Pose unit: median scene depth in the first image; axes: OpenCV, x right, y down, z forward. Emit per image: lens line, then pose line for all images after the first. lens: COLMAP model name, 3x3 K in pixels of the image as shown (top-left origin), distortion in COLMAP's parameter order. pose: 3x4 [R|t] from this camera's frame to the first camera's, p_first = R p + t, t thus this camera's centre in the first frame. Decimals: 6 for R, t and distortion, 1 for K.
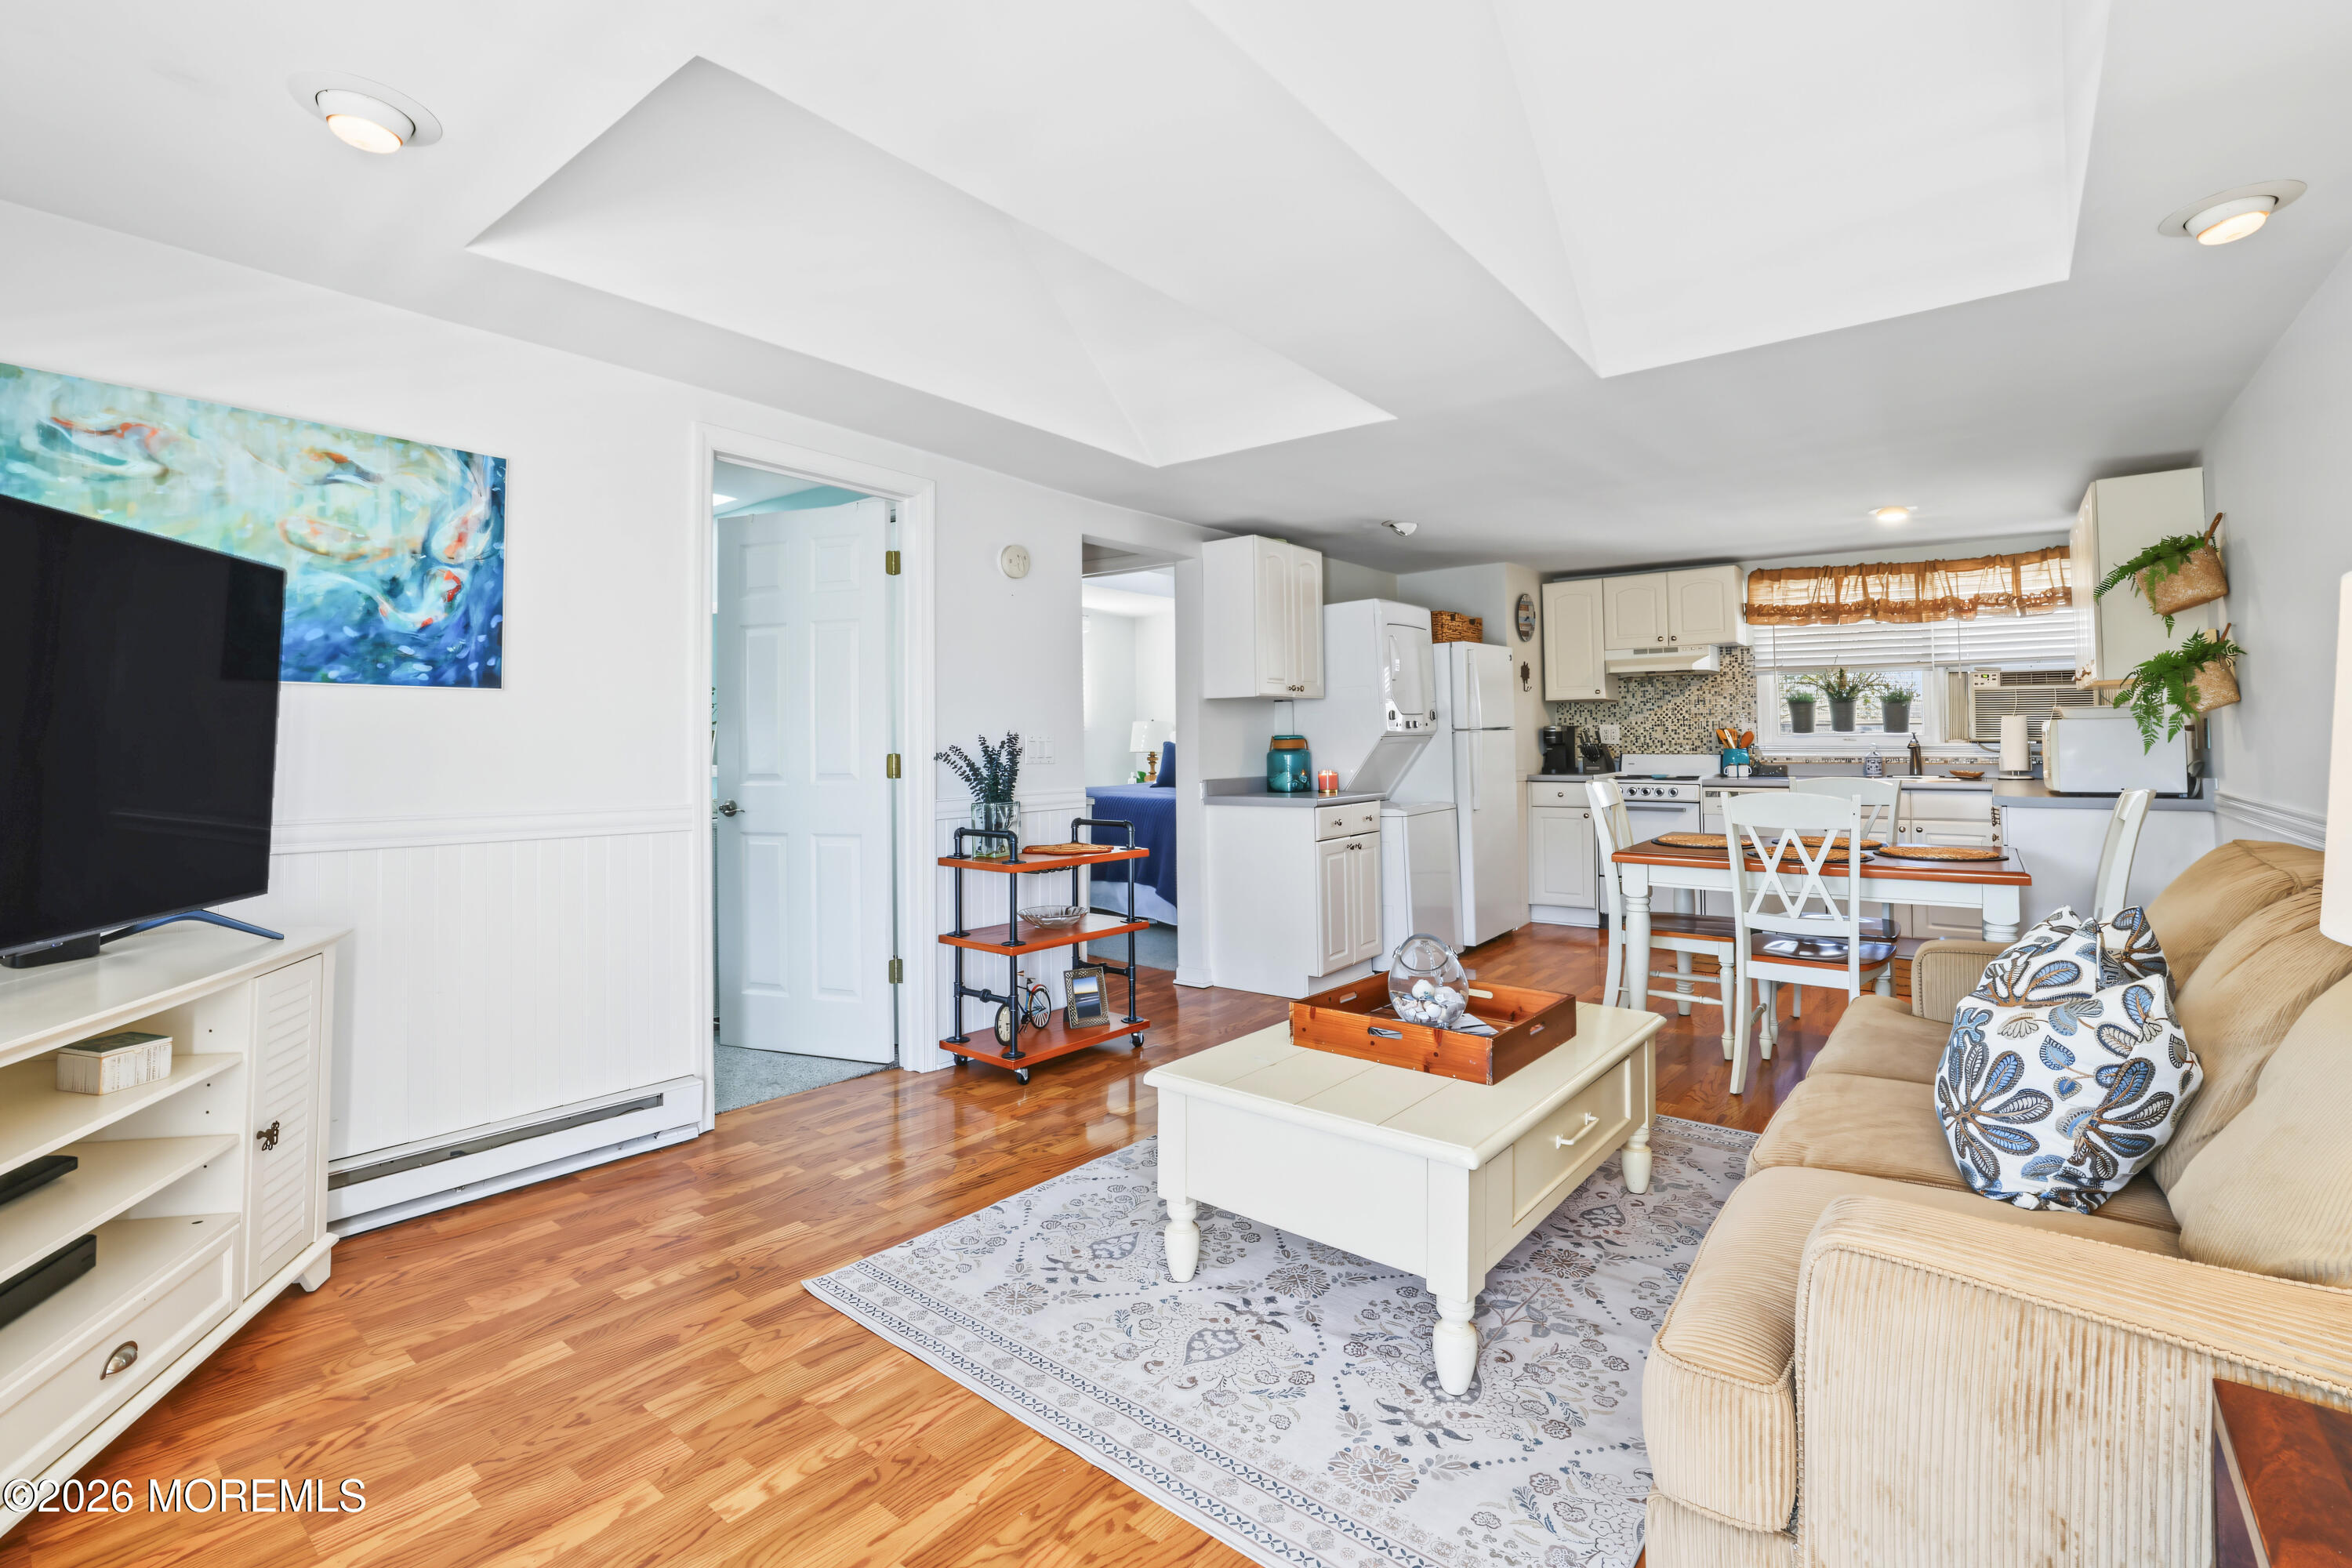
lens RADIAL K [[1050.8, 0, 1177.1], [0, 1050.8, 741.3], [0, 0, 1]] dist [-0.064177, 0.030279]
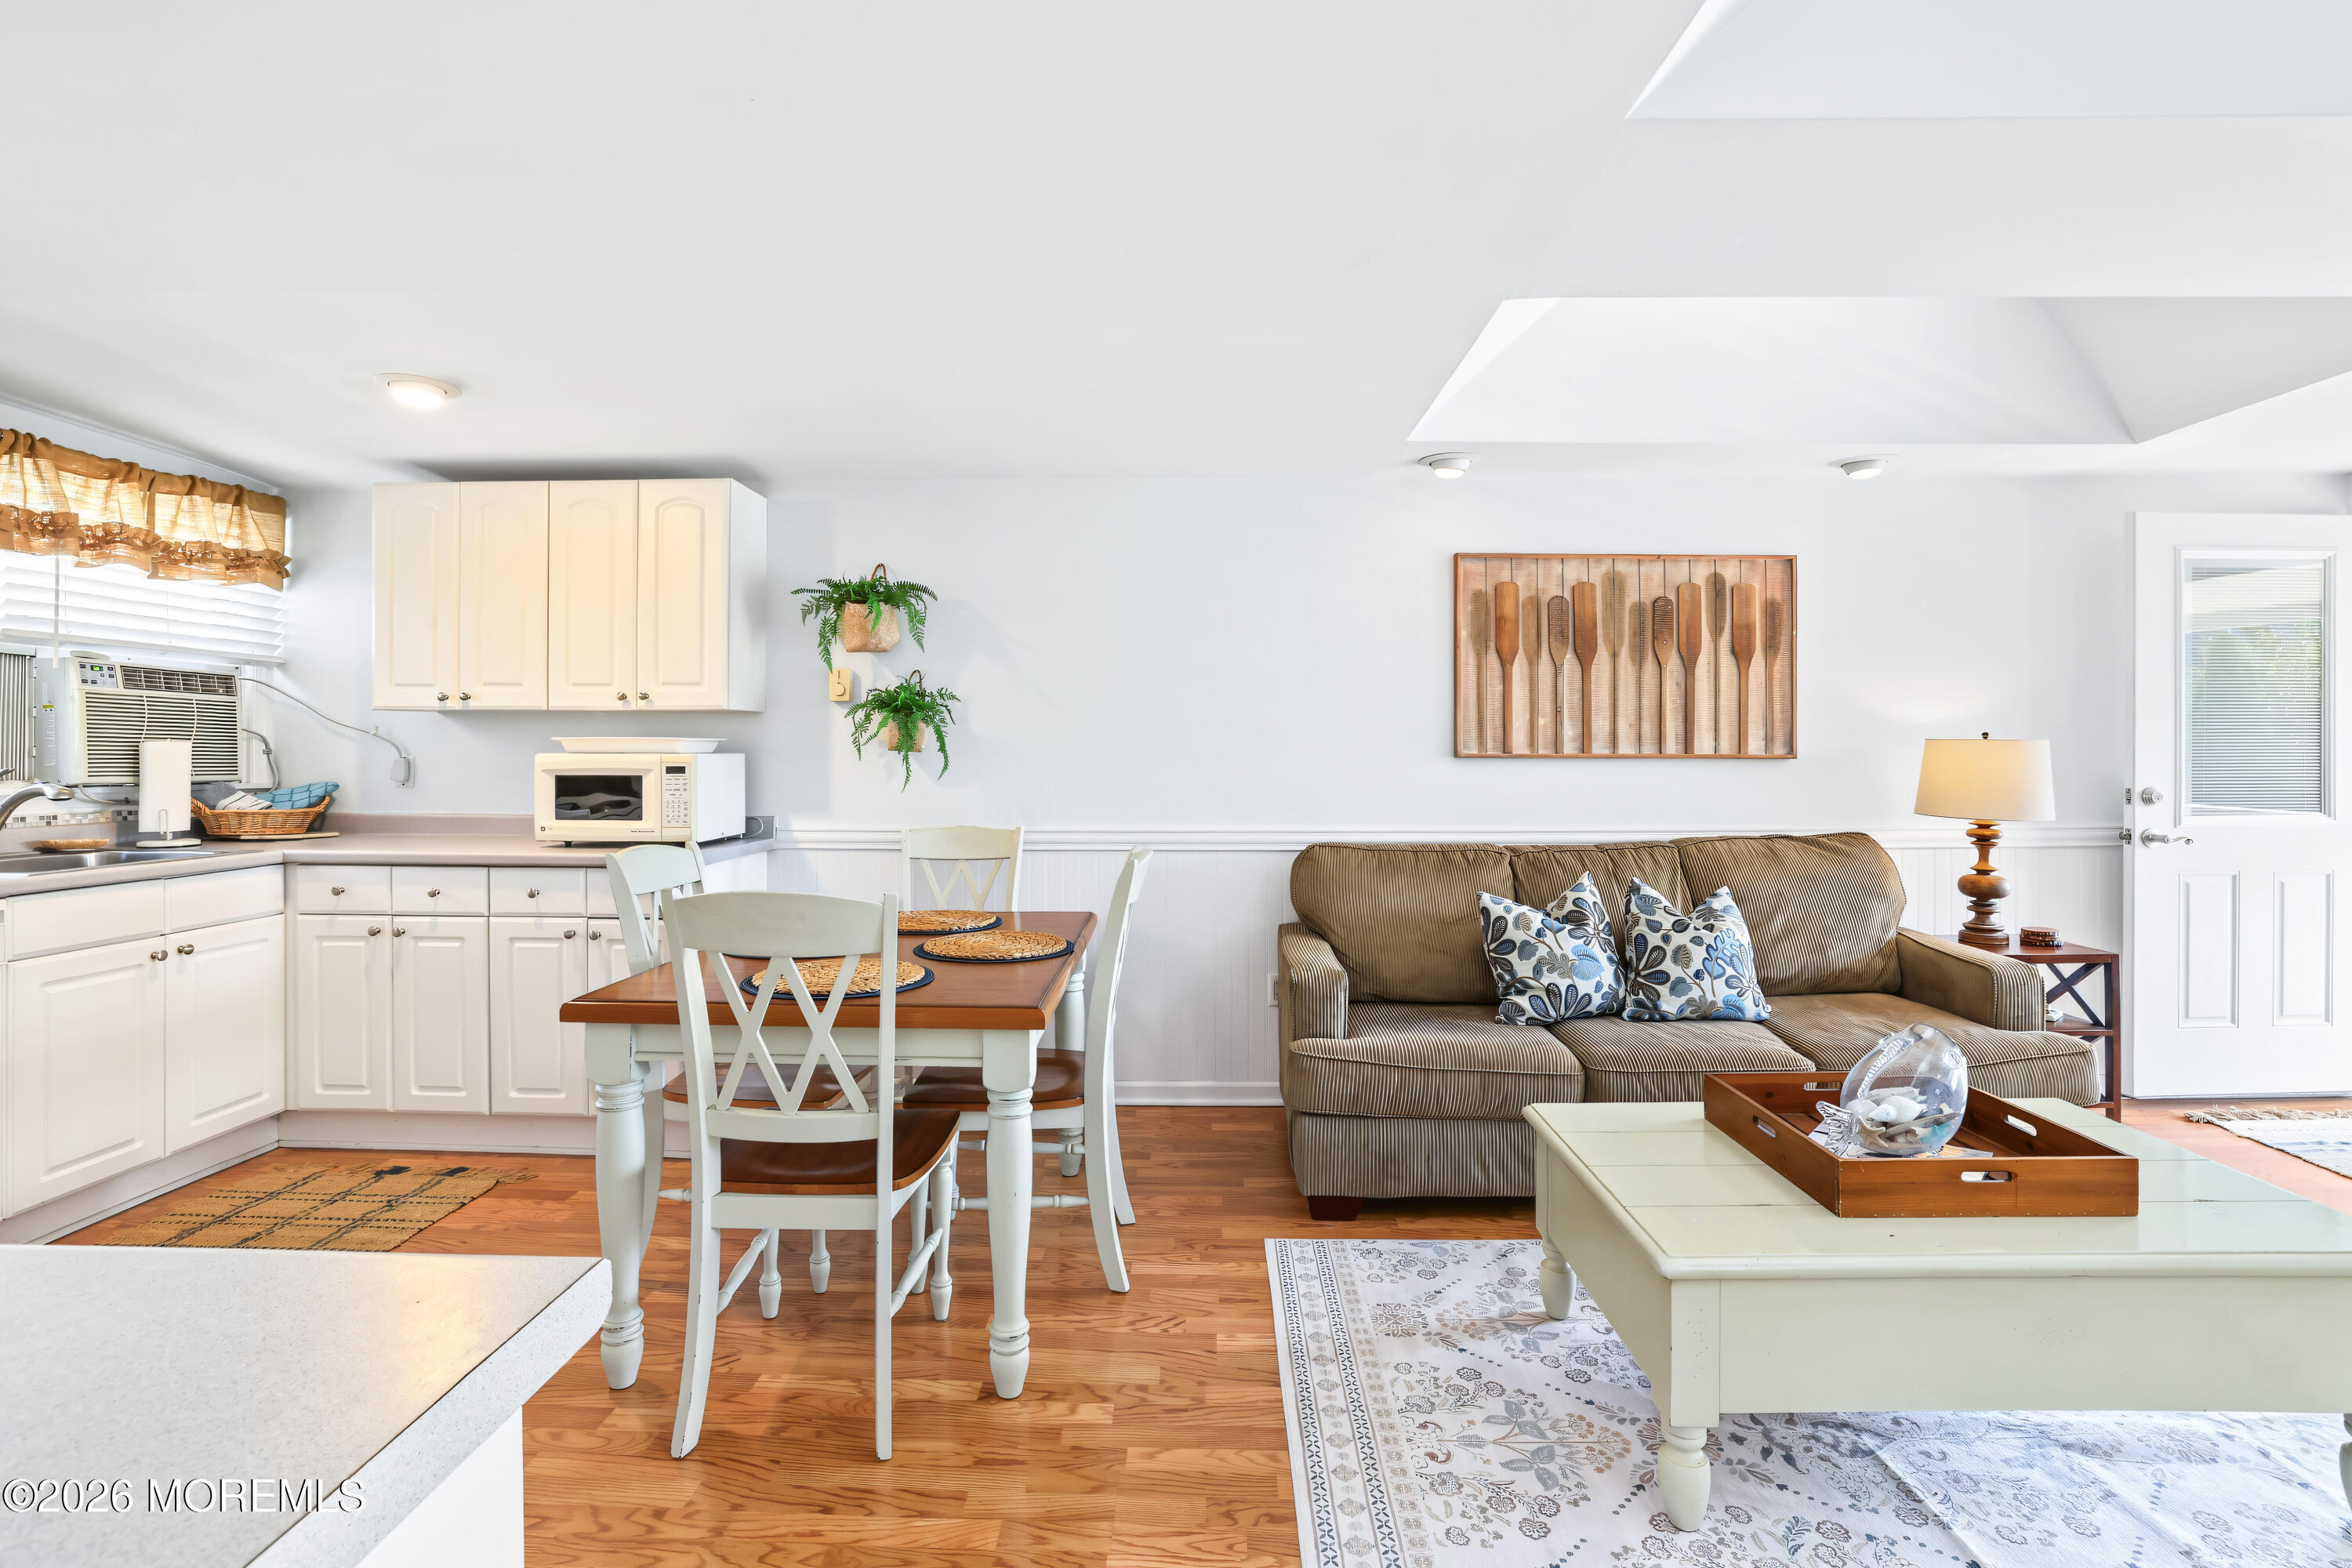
lens RADIAL K [[1040.7, 0, 1182.9], [0, 1040.7, 764.4], [0, 0, 1]] dist [-0.044313, 0.014965]
pose [[-0.606642, 0.000112, 0.794975, -0.019343], [0.003774, 0.999989, 0.002739, -0.011201], [-0.794966, 0.004662, -0.606636, 0.950876]]
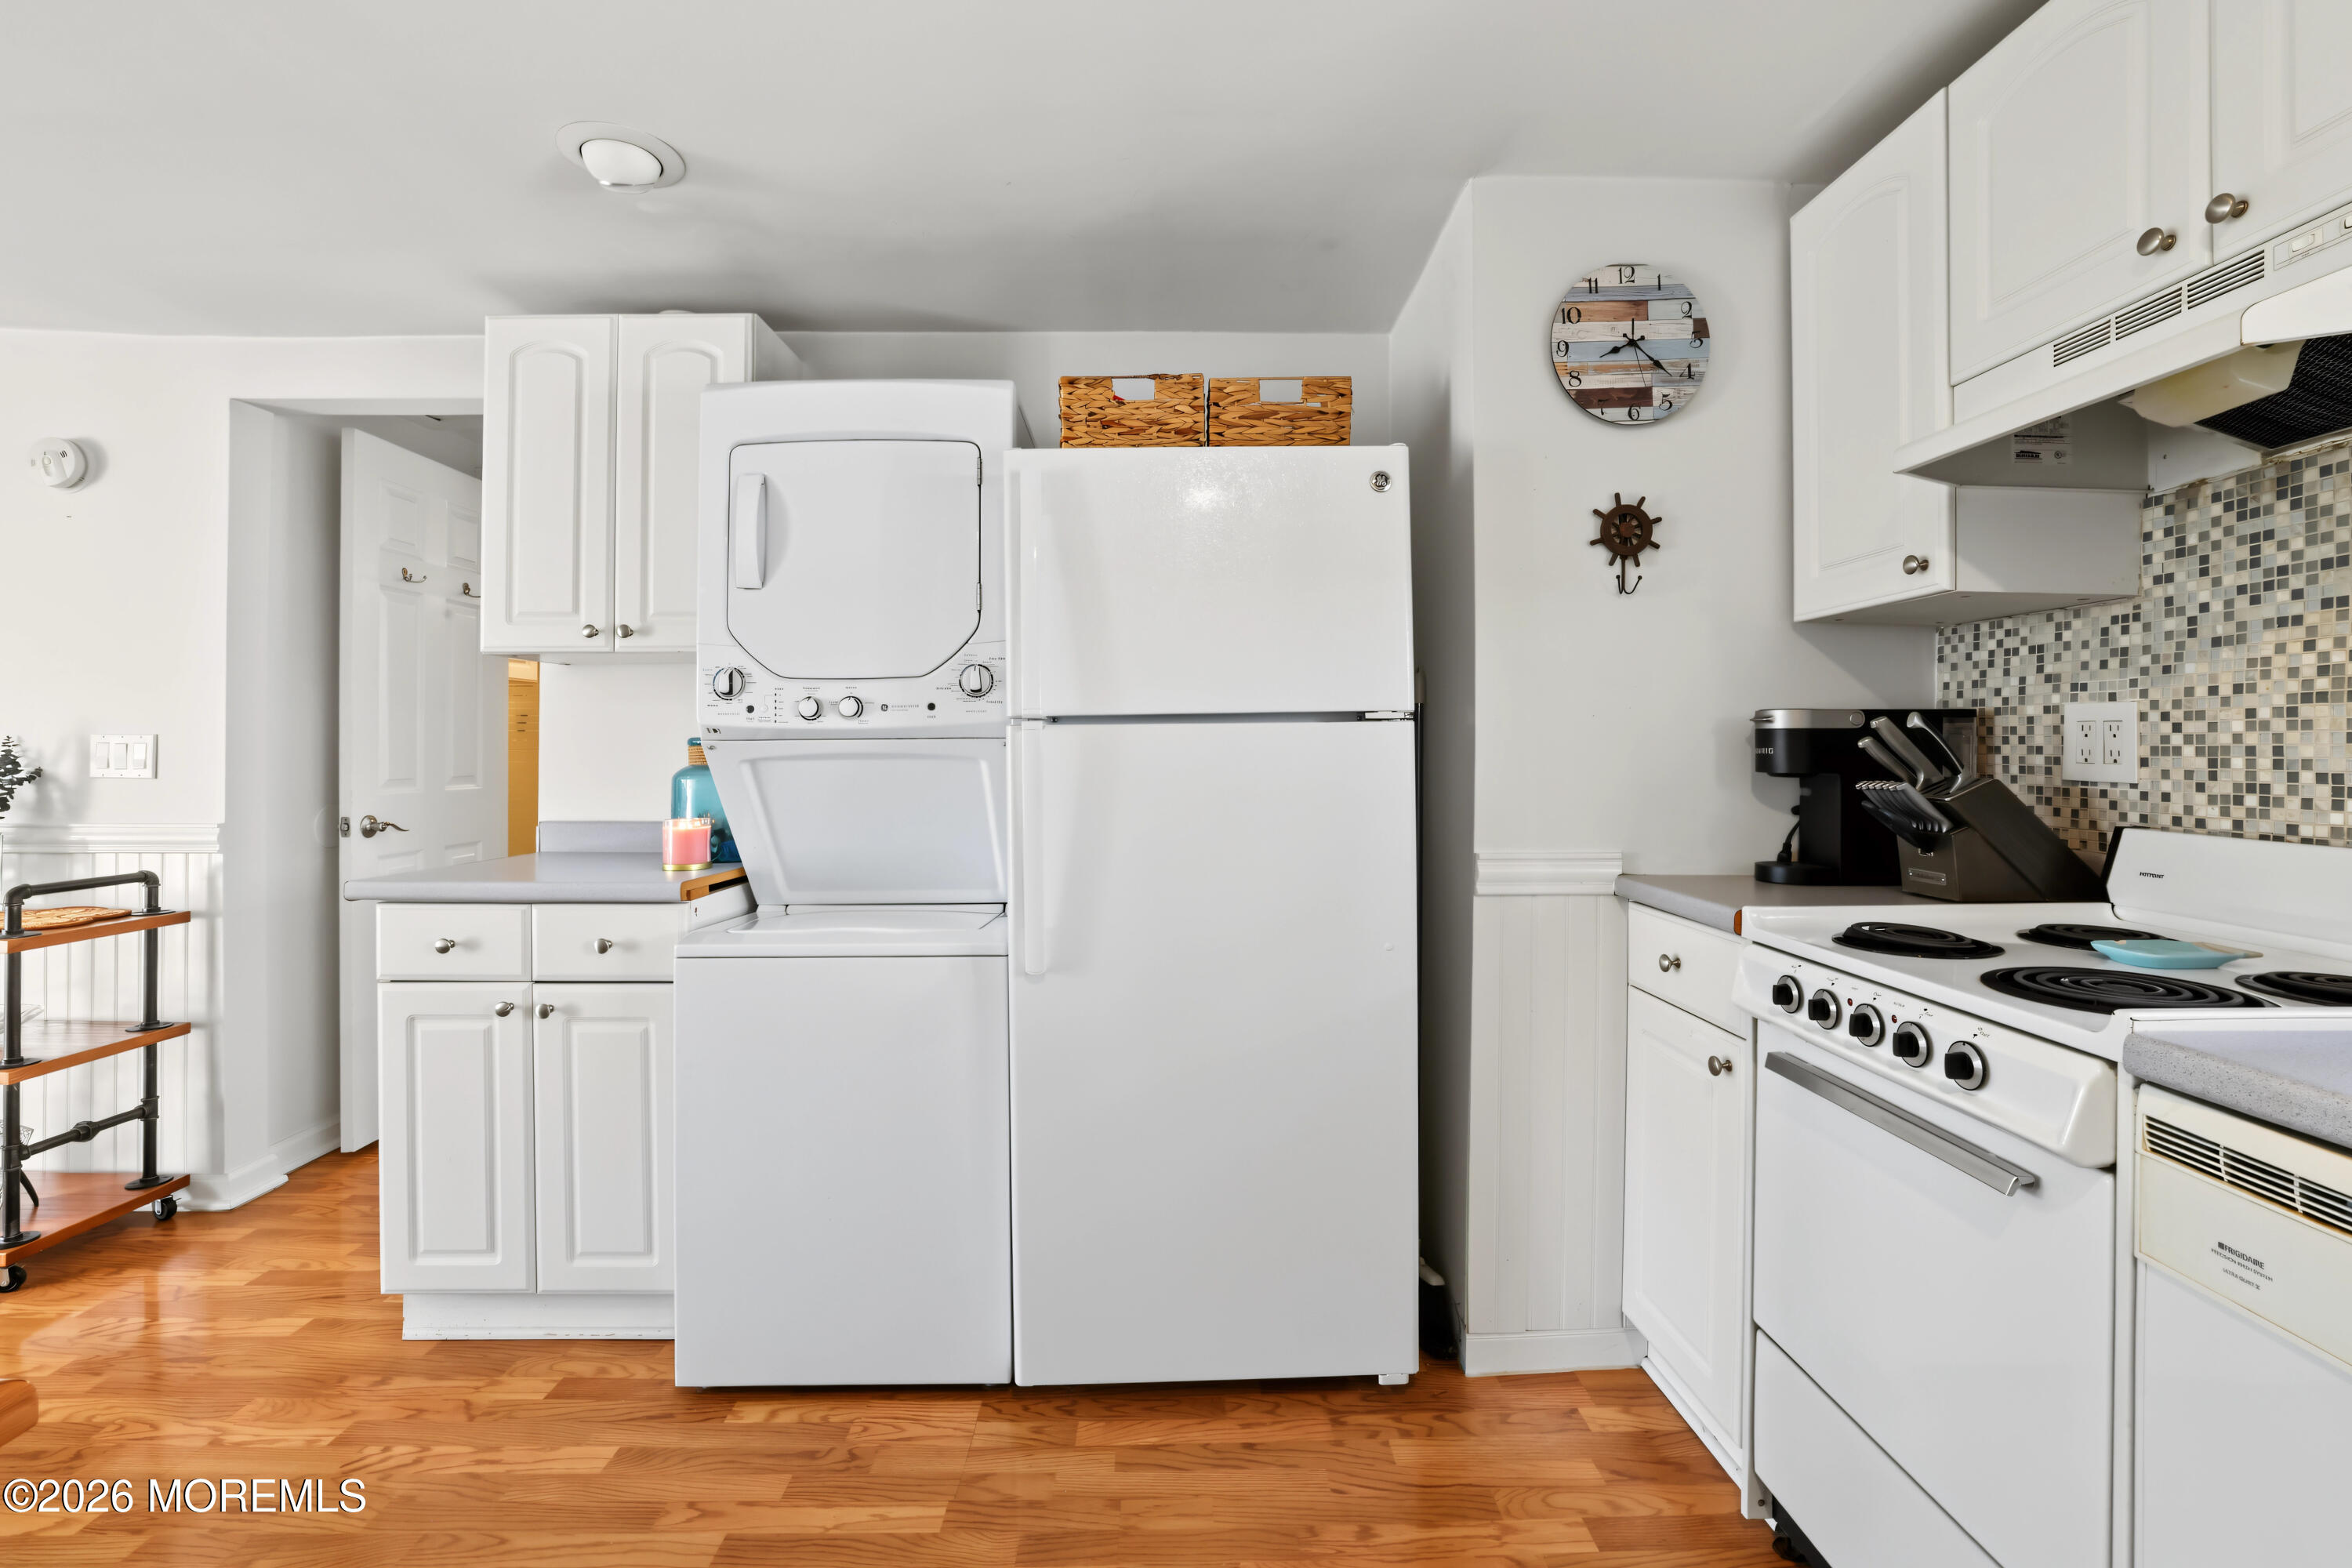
lens RADIAL K [[1050.8, 0, 1177.1], [0, 1050.8, 741.3], [0, 0, 1]] dist [-0.064177, 0.030279]
pose [[0.629812, 0.005631, -0.776727, 0.630131], [-0.010025, 0.999949, -0.000880, -0.005673], [0.776683, 0.008341, 0.629837, 0.938709]]
